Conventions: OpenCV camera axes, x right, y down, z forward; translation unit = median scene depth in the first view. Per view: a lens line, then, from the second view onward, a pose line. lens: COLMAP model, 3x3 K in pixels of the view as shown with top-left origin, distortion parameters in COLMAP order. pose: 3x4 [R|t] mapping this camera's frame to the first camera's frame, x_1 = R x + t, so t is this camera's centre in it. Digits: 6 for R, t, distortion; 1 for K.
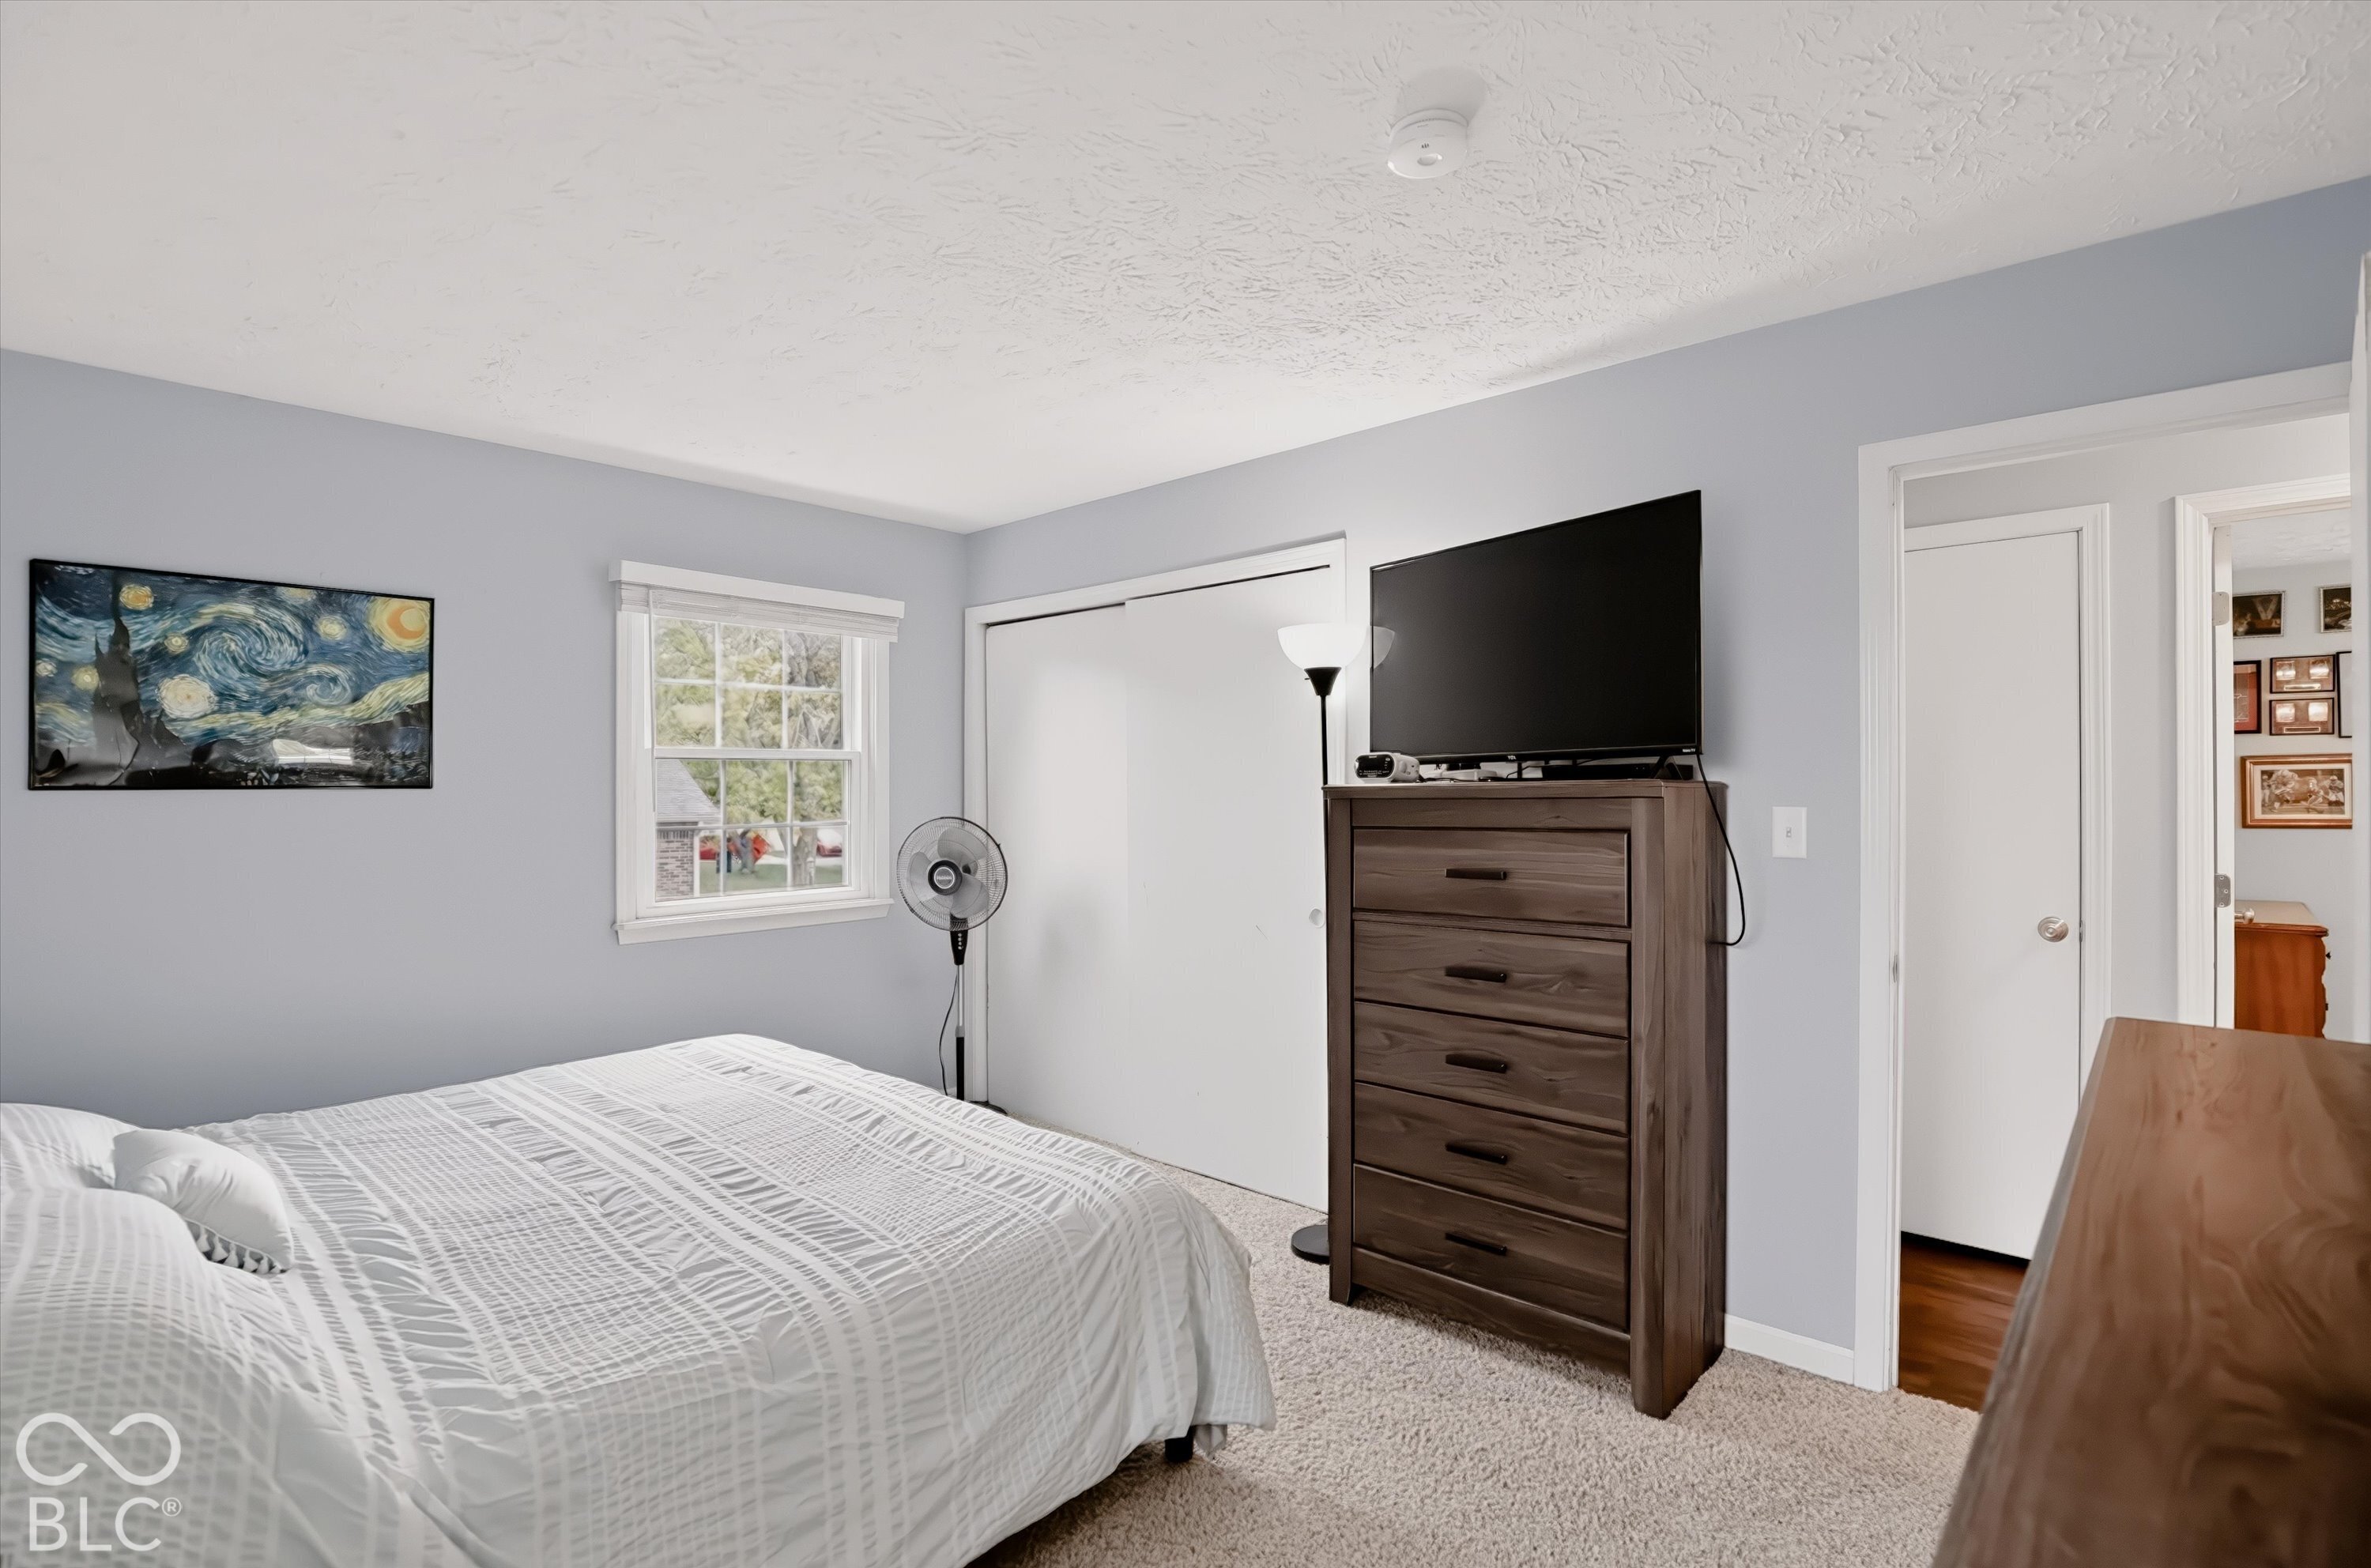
lens RADIAL K [[1099.7, 0, 1179.5], [0, 1099.7, 782.2], [0, 0, 1]] dist [-0.014705, 0.000465]
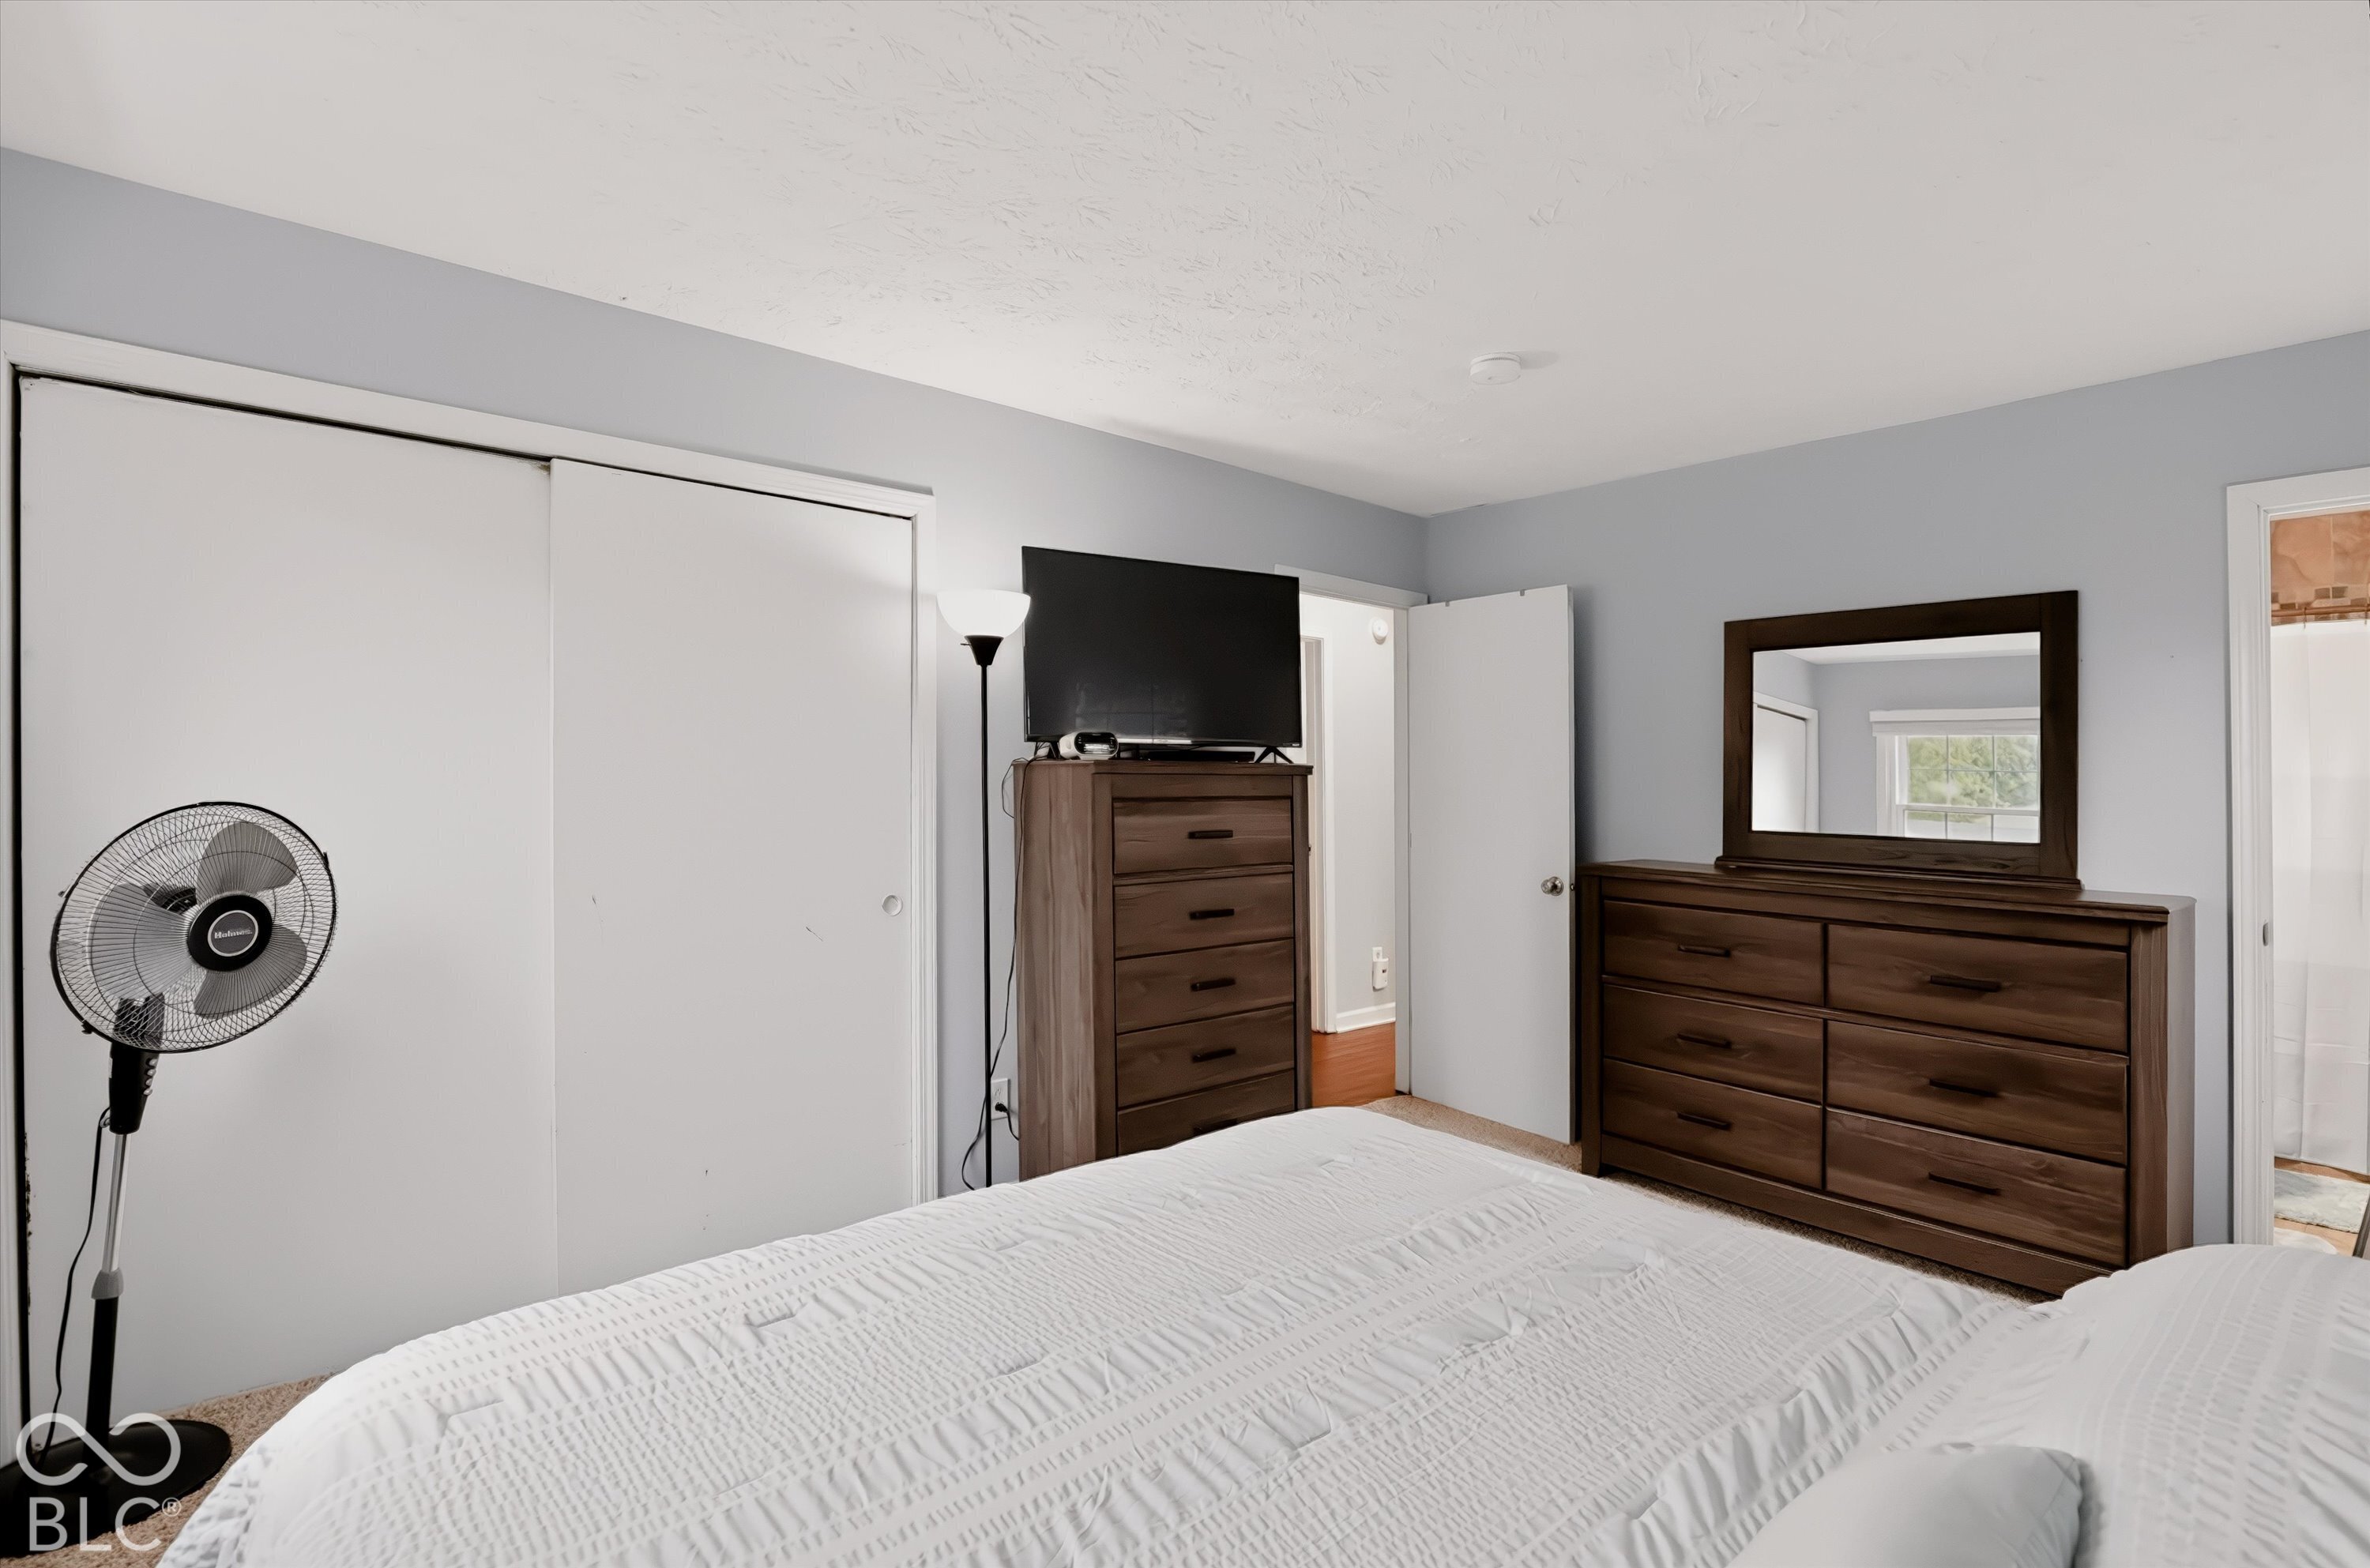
lens RADIAL K [[1099.2, 0, 1186.5], [0, 1099.2, 789.4], [0, 0, 1]] dist [-0.014705, 0.000465]
pose [[0.132950, 0.000931, 0.991122, -0.850228], [-0.014403, 0.999896, 0.000993, 0.027252], [-0.991018, -0.014407, 0.132950, 0.747183]]
